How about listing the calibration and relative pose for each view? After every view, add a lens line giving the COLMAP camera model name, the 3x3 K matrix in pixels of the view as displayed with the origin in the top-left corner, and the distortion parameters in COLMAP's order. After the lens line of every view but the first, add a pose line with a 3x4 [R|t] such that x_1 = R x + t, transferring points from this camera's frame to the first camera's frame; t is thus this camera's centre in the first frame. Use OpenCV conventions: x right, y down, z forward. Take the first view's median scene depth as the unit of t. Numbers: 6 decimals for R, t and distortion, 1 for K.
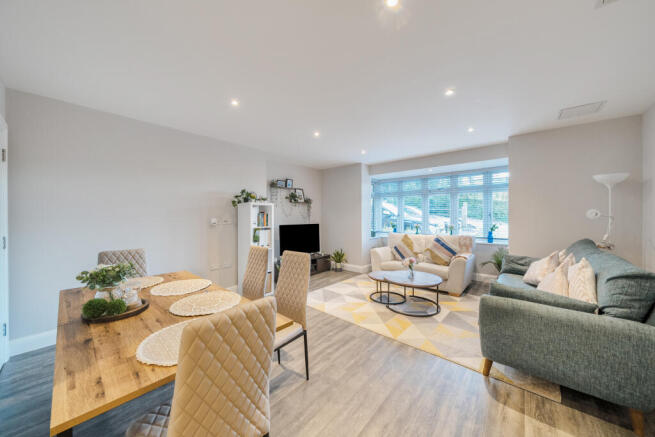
lens RADIAL K [[225.9, 0, 329.3], [0, 225.9, 215.7], [0, 0, 1]] dist [-0.002765, -0.000066]
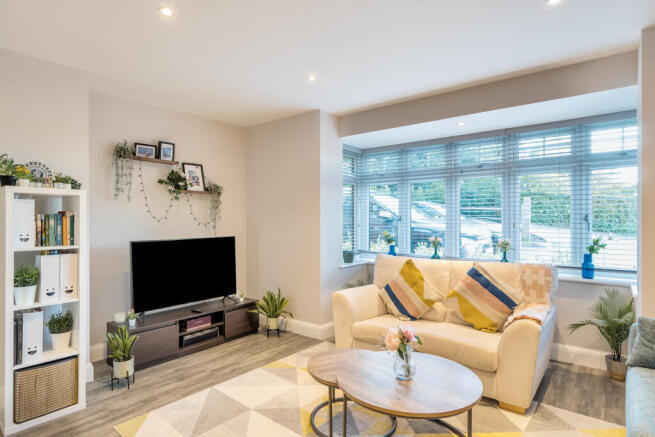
lens RADIAL K [[355.2, 0, 325.0], [0, 355.2, 217.6], [0, 0, 1]] dist [-0.002051, 0.002336]
pose [[0.999526, 0.001178, 0.030779, 0.138570], [-0.001008, 0.999984, -0.005550, -0.000735], [-0.030785, 0.005516, 0.999511, 0.261988]]
